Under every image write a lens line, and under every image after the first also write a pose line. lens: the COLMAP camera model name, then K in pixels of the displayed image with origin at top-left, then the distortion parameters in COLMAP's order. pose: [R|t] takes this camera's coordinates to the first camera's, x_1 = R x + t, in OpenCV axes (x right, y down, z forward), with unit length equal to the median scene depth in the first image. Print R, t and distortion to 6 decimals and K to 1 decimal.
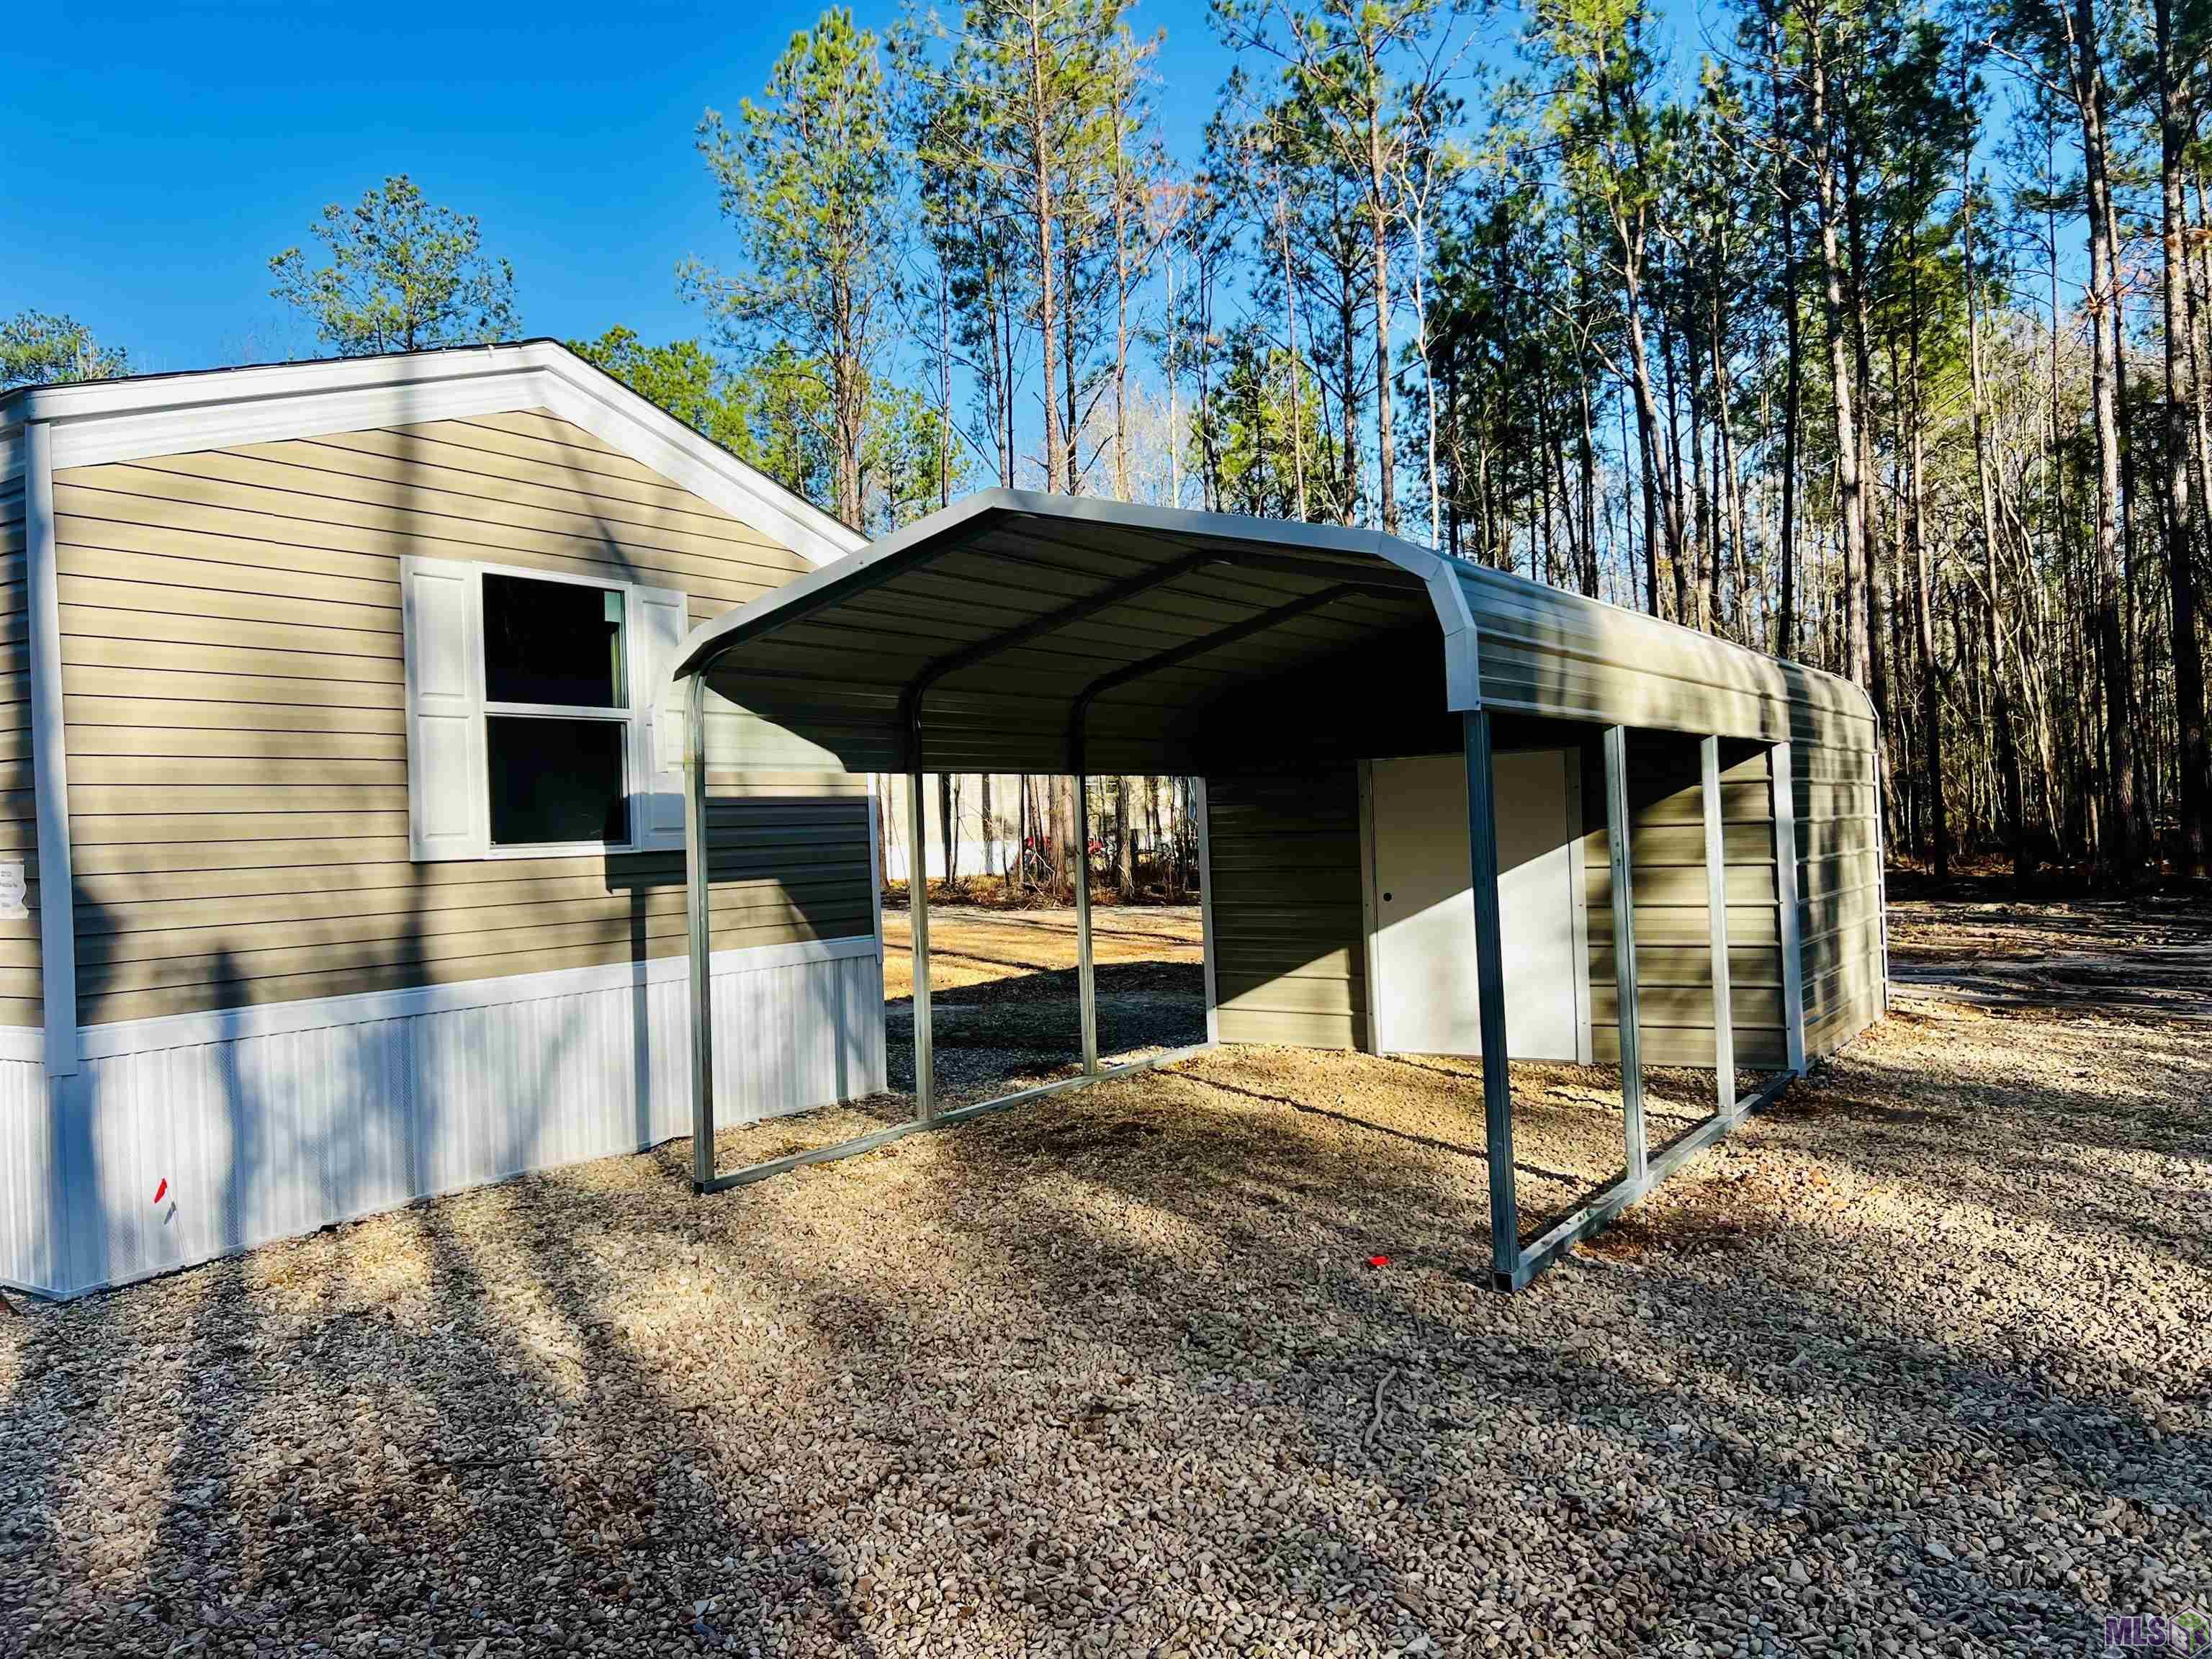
lens RADIAL K [[1640.4, 0, 1106.0], [0, 1640.4, 829.5], [0, 0, 1]] dist [0.087706, -0.101905]
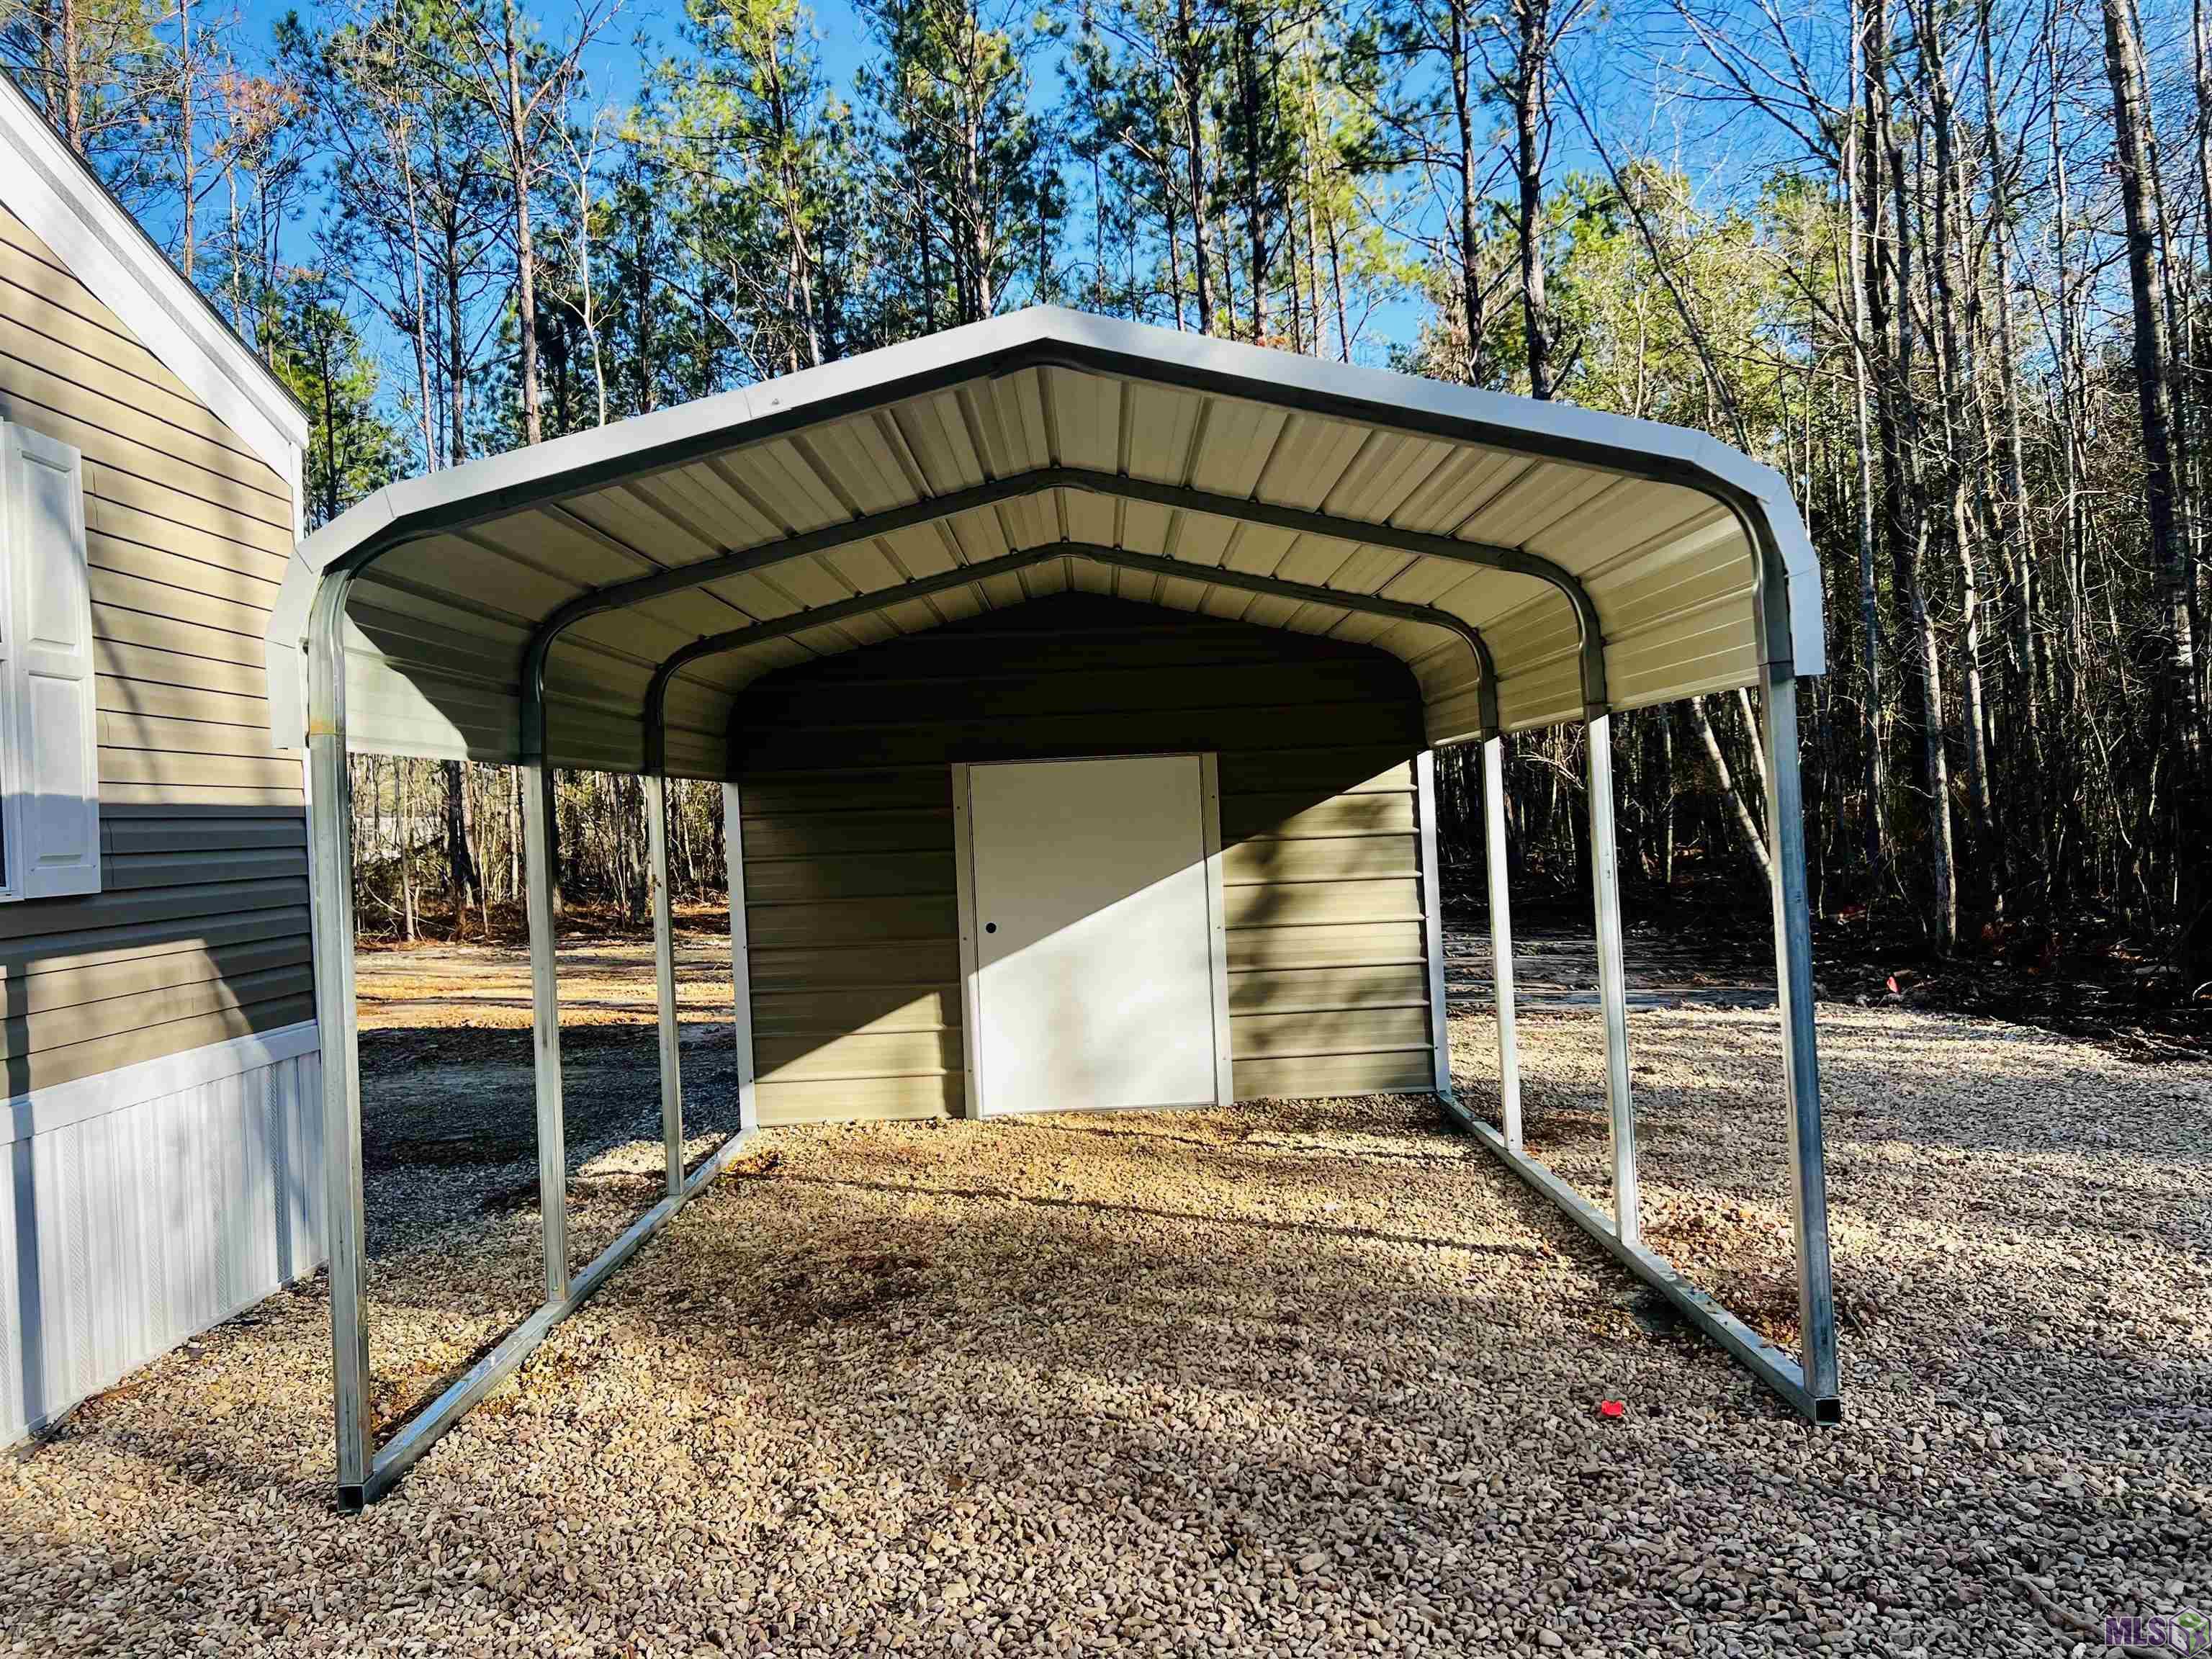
lens RADIAL K [[1640.4, 0, 1106.0], [0, 1640.4, 829.5], [0, 0, 1]] dist [0.087706, -0.101905]
pose [[0.829346, -0.005802, 0.558705, -0.255281], [0.015643, 0.999795, -0.012837, 0.002538], [-0.558516, 0.019386, 0.829267, 0.285609]]
